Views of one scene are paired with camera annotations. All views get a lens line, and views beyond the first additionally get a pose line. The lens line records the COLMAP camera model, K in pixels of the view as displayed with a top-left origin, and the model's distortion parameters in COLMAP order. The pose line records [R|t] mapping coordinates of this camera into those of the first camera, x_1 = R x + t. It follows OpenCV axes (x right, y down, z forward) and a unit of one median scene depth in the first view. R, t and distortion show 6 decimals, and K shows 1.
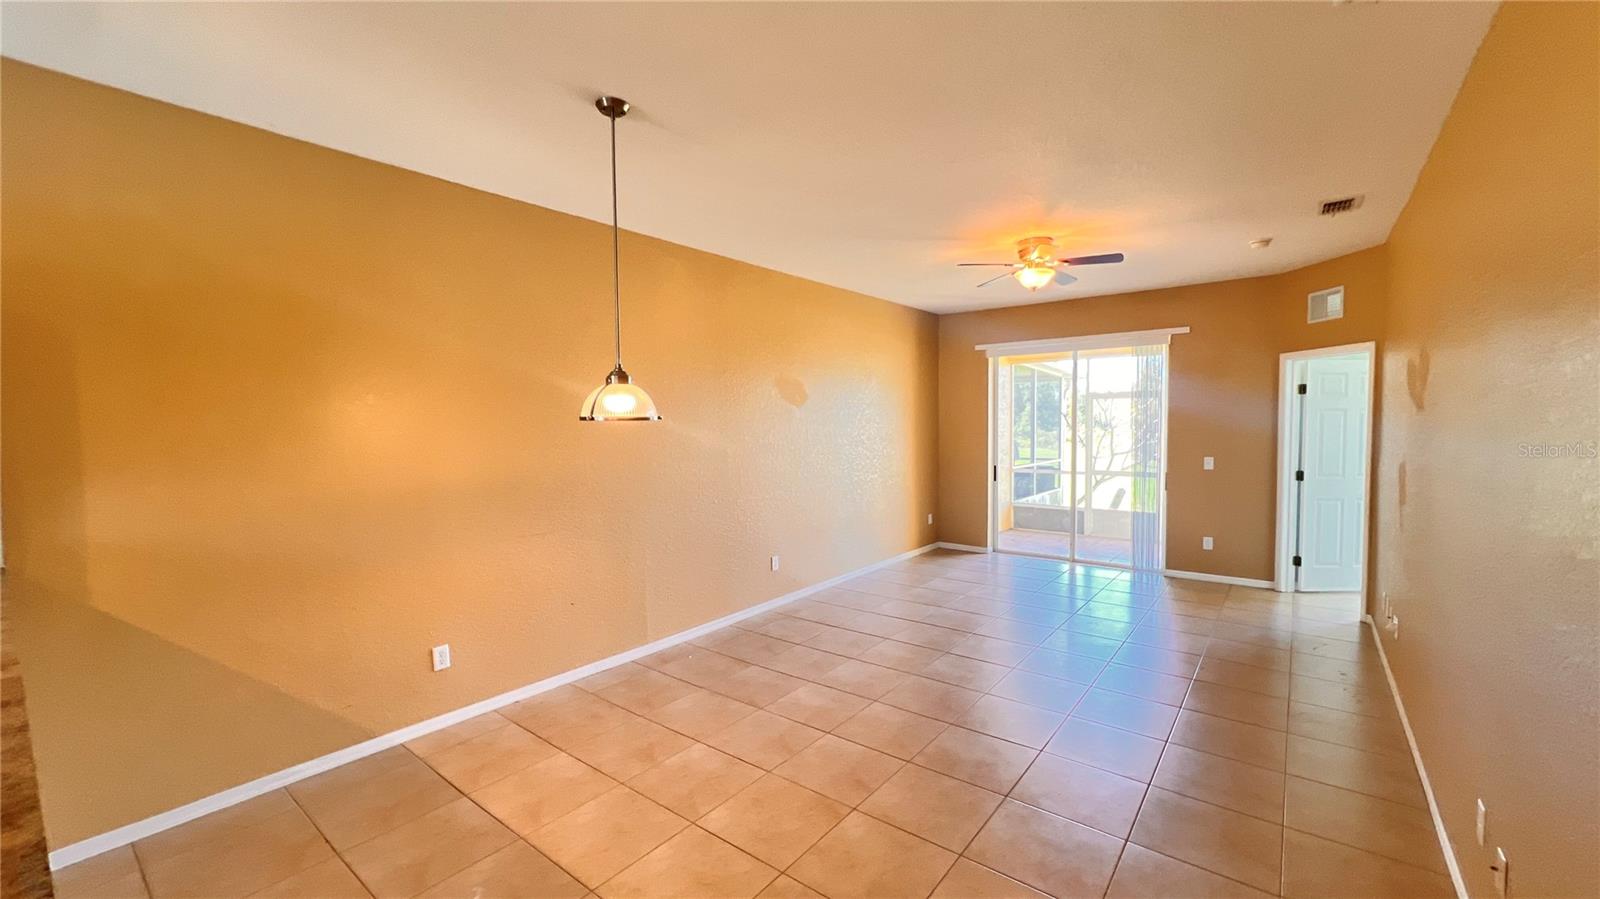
lens RADIAL K [[635.5, 0, 800.0], [0, 635.5, 449.5], [0, 0, 1]] dist [0.001726, 0.000141]
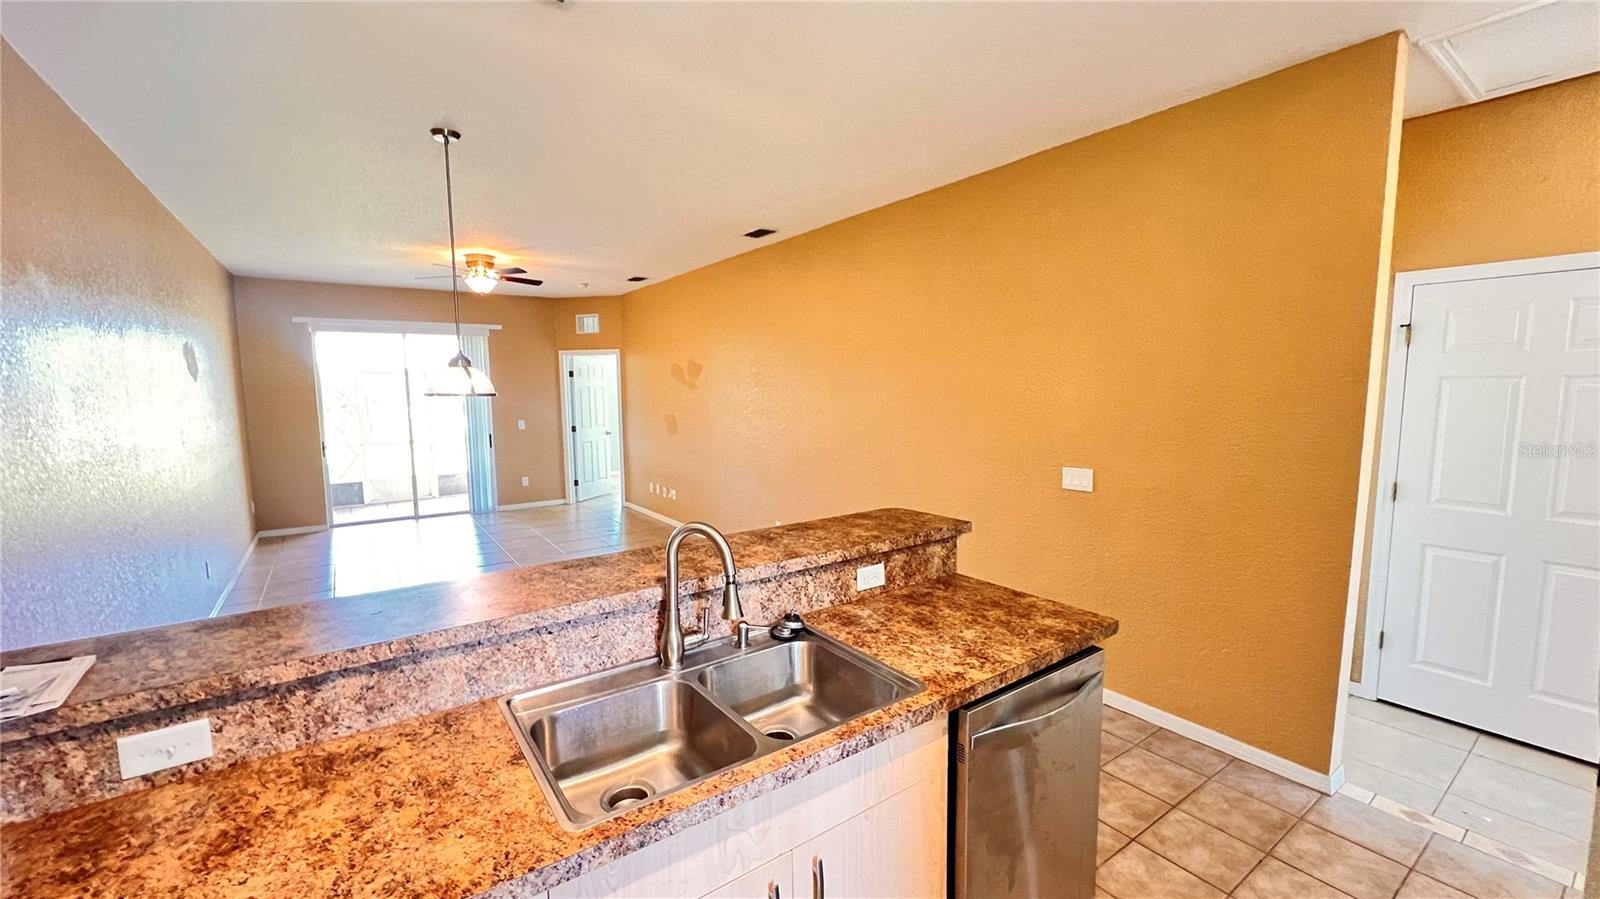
lens RADIAL K [[635.5, 0, 800.0], [0, 635.5, 449.5], [0, 0, 1]] dist [0.001726, 0.000141]
pose [[0.272787, -0.090902, 0.957770, -0.453035], [0.049956, 0.995522, 0.080257, -0.005421], [-0.960777, 0.025953, 0.276107, 0.019889]]
